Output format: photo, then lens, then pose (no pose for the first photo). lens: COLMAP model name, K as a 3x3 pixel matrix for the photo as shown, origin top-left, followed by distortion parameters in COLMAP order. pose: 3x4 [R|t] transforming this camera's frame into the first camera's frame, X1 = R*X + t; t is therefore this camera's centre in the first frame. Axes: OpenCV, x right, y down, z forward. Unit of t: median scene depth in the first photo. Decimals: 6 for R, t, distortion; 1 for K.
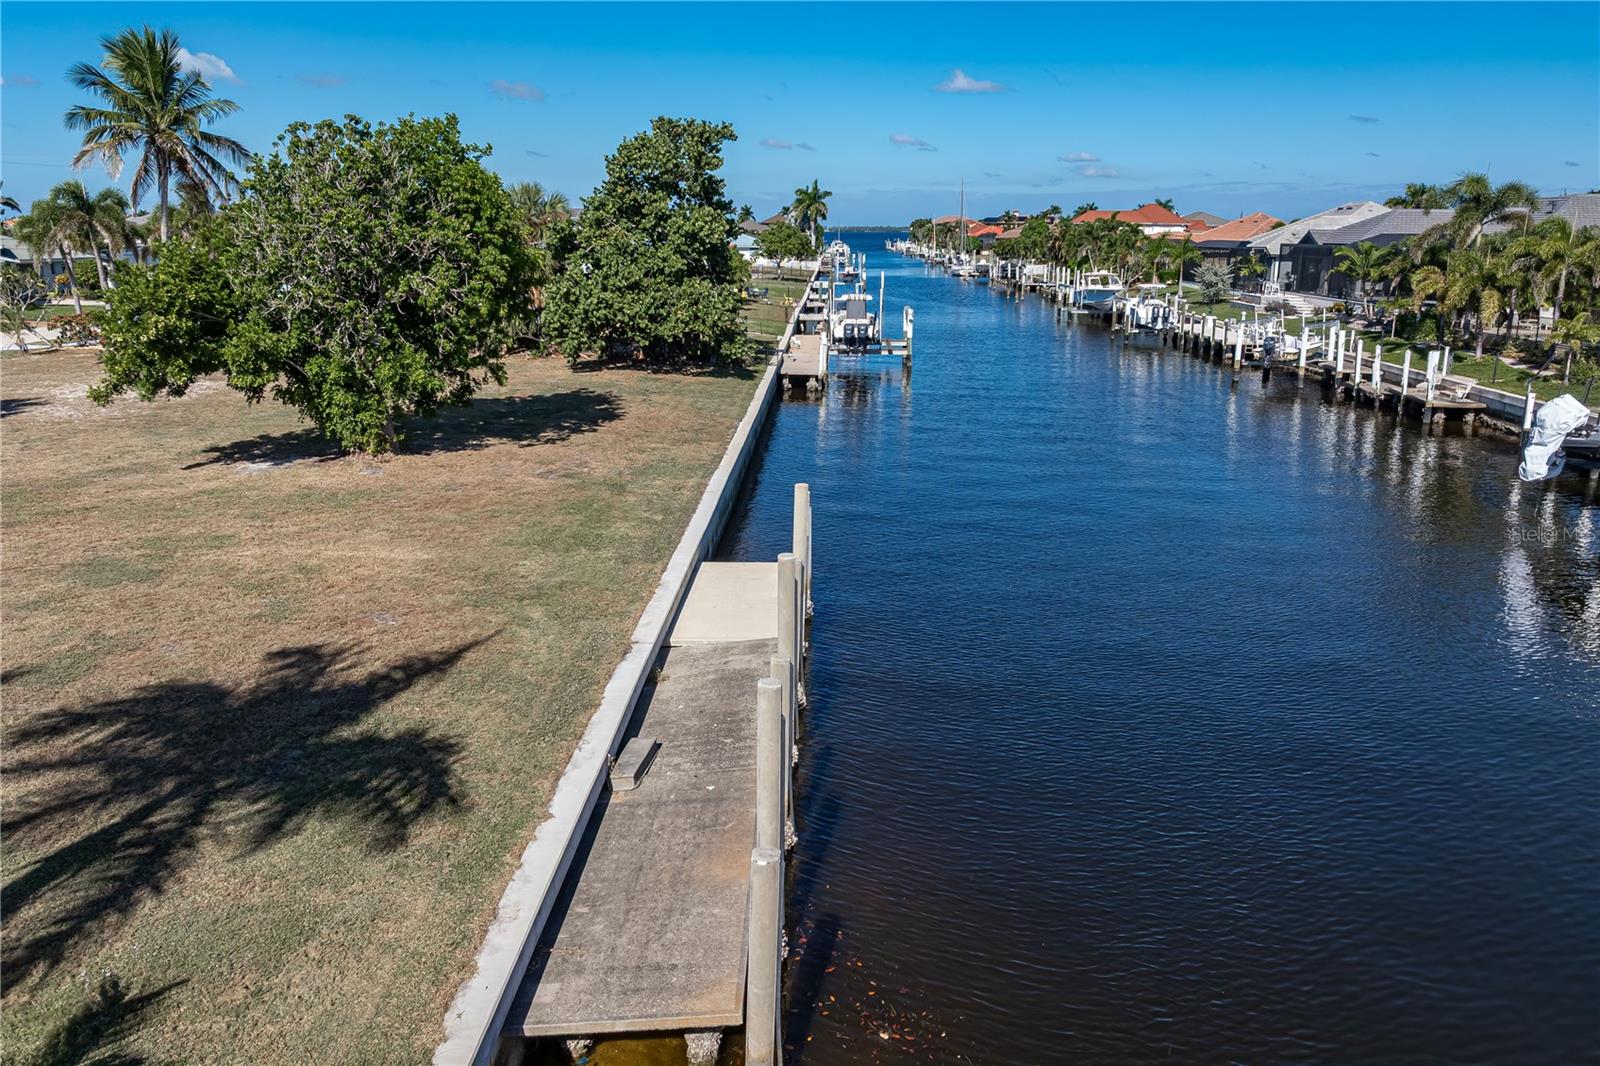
lens RADIAL K [[1132.9, 0, 805.9], [0, 1132.9, 488.1], [0, 0, 1]] dist [-0.025222, 0.004338]
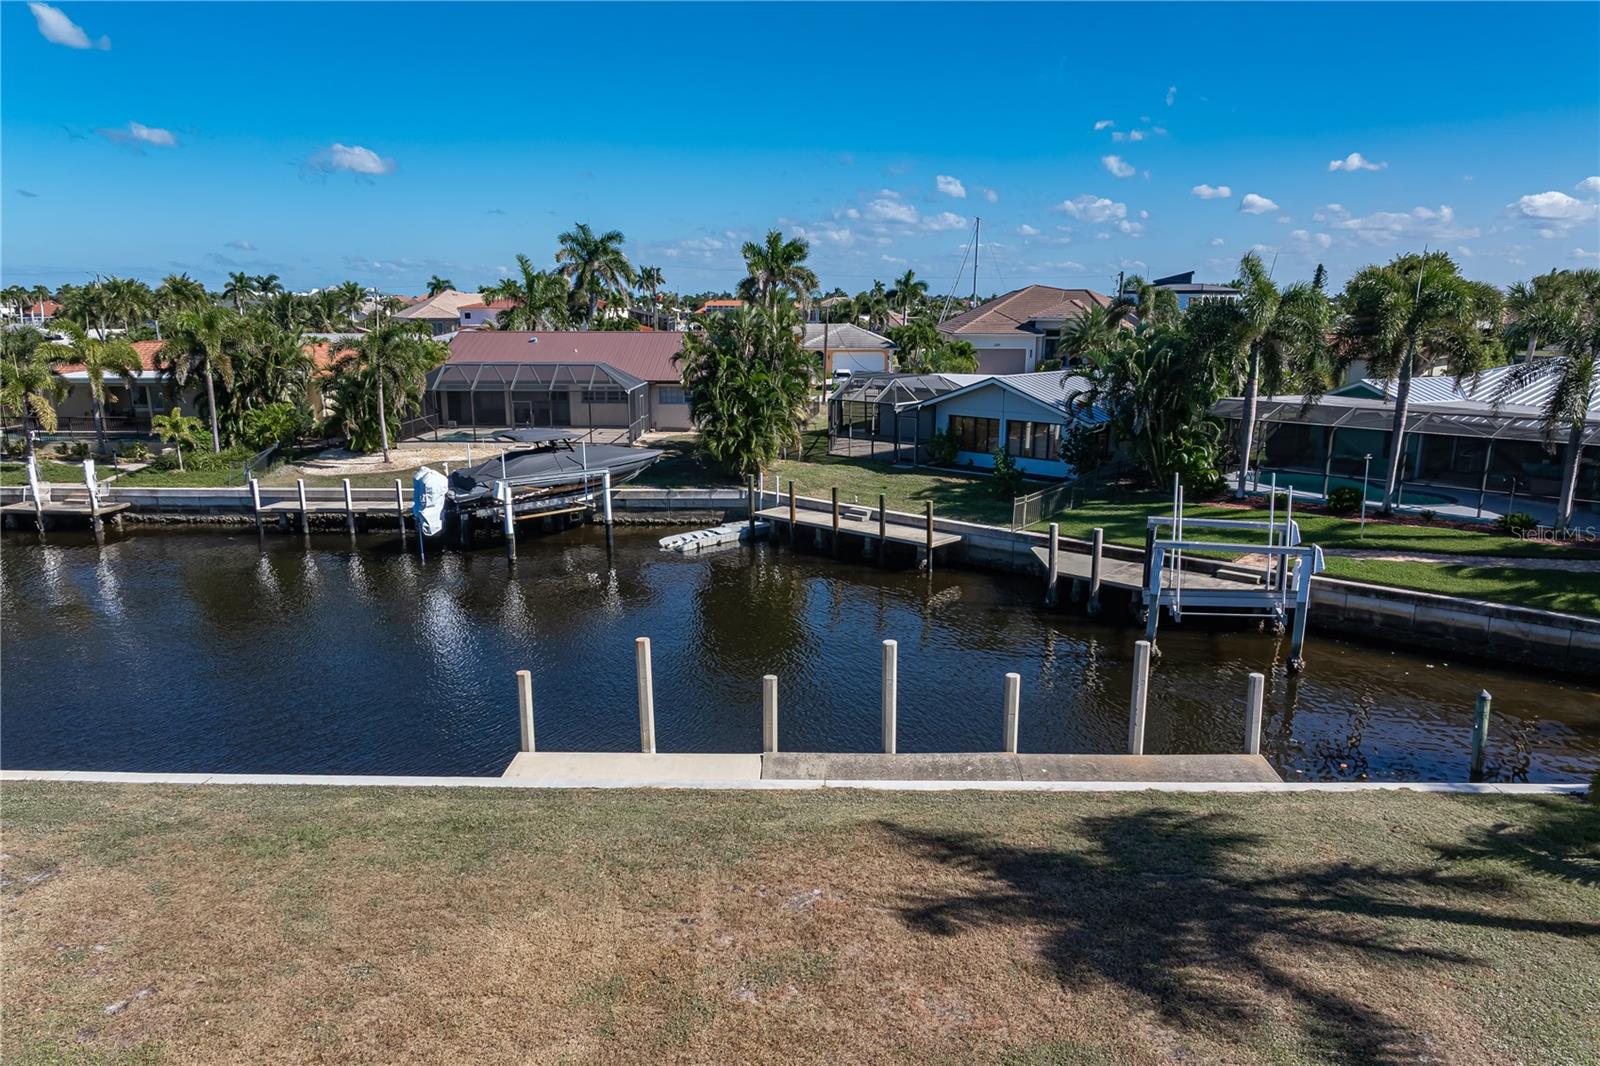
lens RADIAL K [[1141.7, 0, 797.8], [0, 1141.7, 537.6], [0, 0, 1]] dist [-0.018452, -0.000794]
pose [[0.003414, -0.209601, 0.977781, -0.430572], [0.225837, 0.952687, 0.203433, -0.116845], [-0.974159, 0.220125, 0.050588, 0.342046]]
